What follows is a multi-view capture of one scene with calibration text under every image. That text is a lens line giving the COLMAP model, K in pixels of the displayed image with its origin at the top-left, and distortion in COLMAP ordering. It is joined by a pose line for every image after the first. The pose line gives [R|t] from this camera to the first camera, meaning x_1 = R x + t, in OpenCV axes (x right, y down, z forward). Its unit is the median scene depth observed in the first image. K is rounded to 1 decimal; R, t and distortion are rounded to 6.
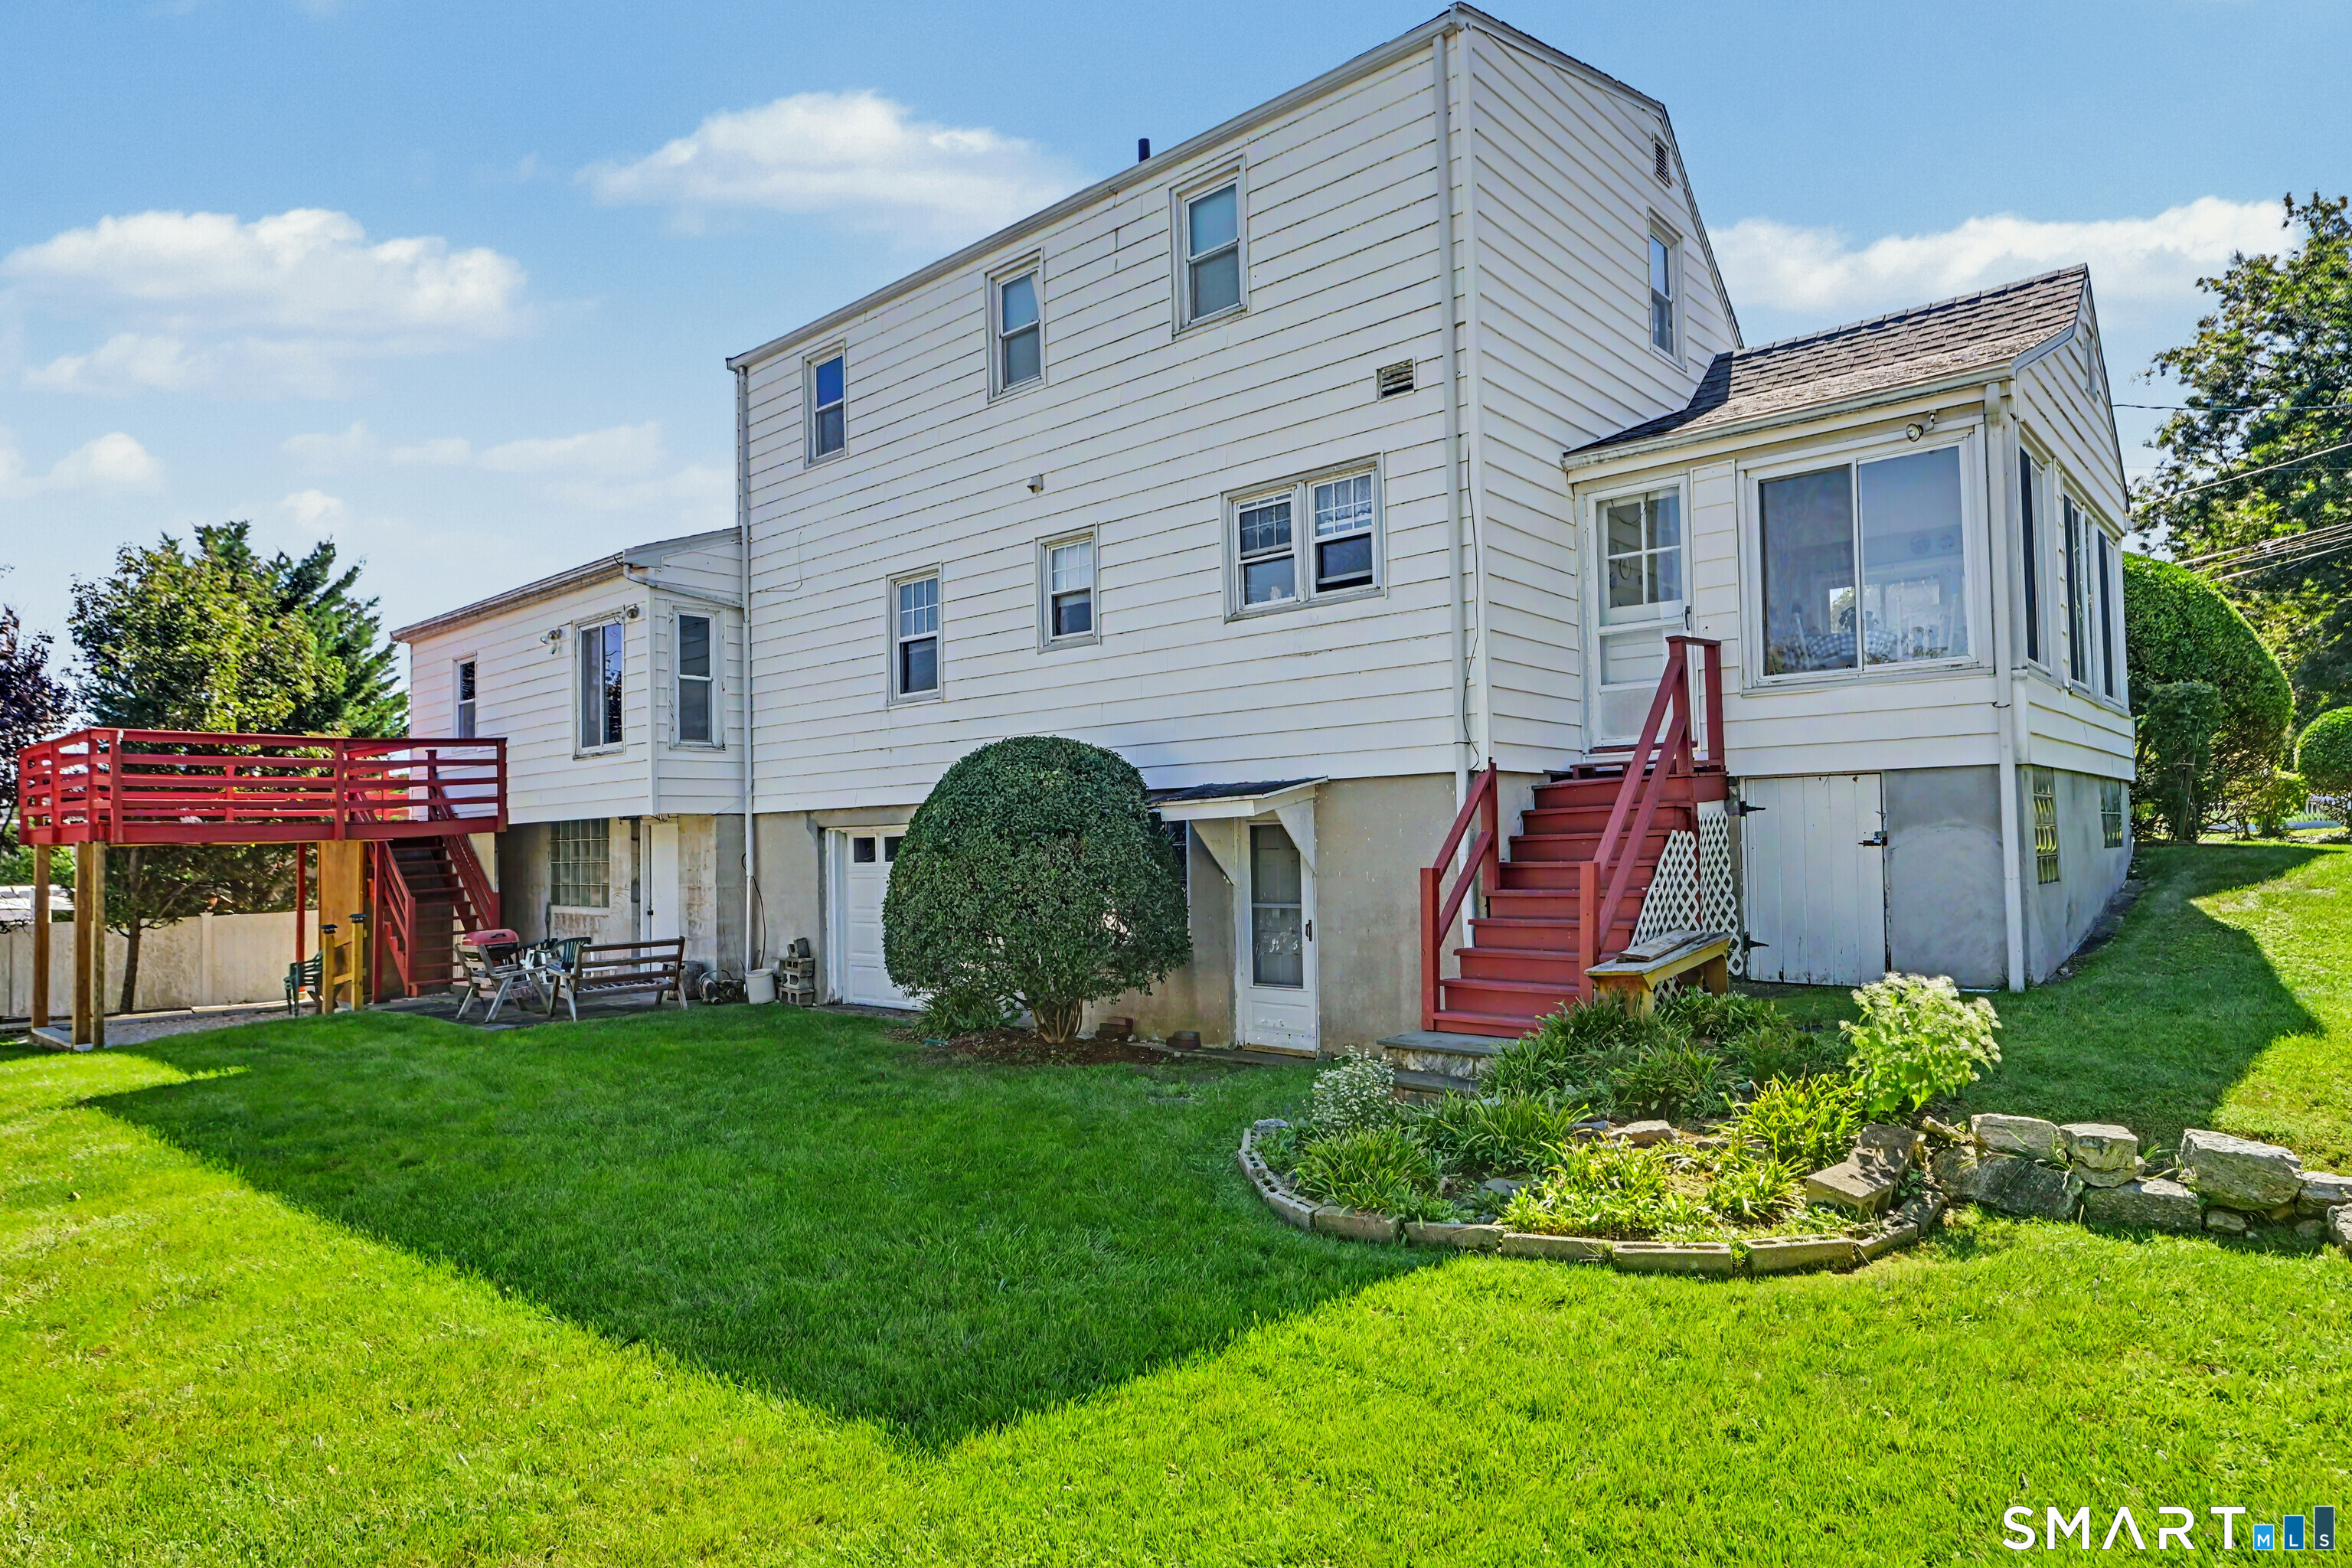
lens RADIAL K [[1345.4, 0, 1175.3], [0, 1345.4, 791.1], [0, 0, 1]] dist [0.003323, 0.000070]
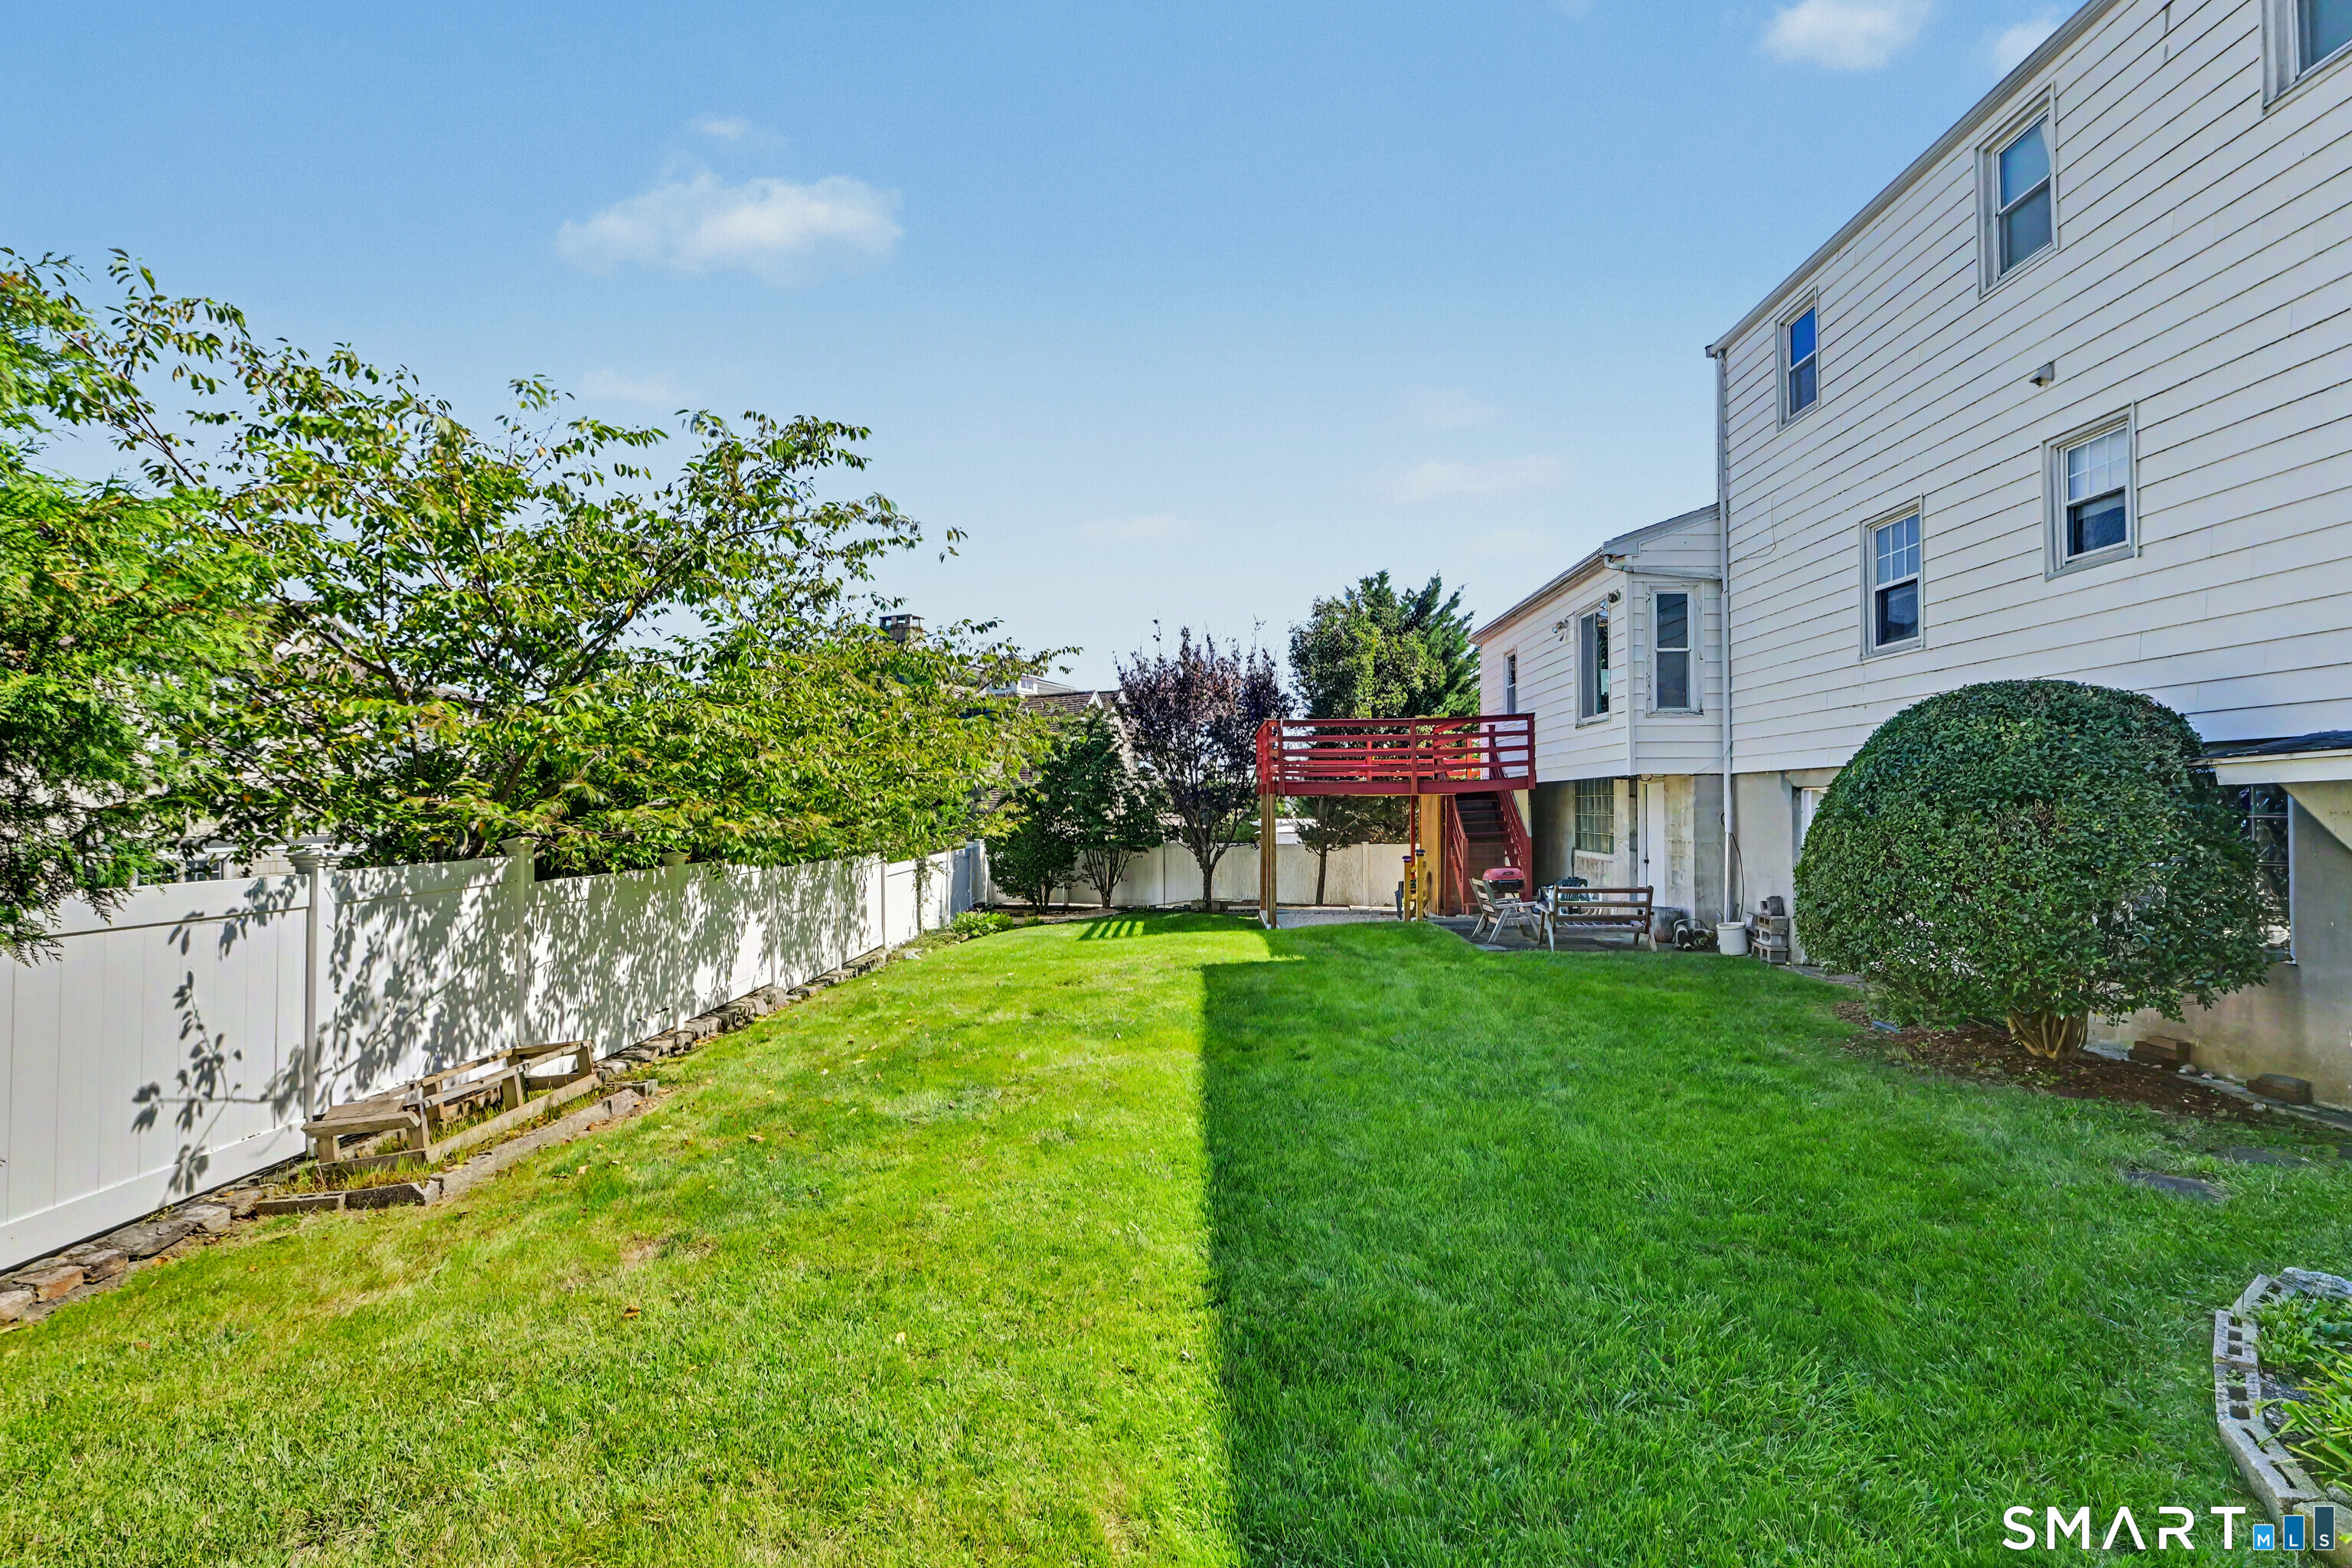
lens RADIAL K [[1056.0, 0, 1171.5], [0, 1056.0, 781.3], [0, 0, 1]] dist [-0.000326, 0.000364]
pose [[0.624410, 0.002457, -0.781093, 0.060626], [0.018584, 0.999665, 0.018000, -0.000329], [0.780876, -0.025755, 0.624155, 0.147745]]
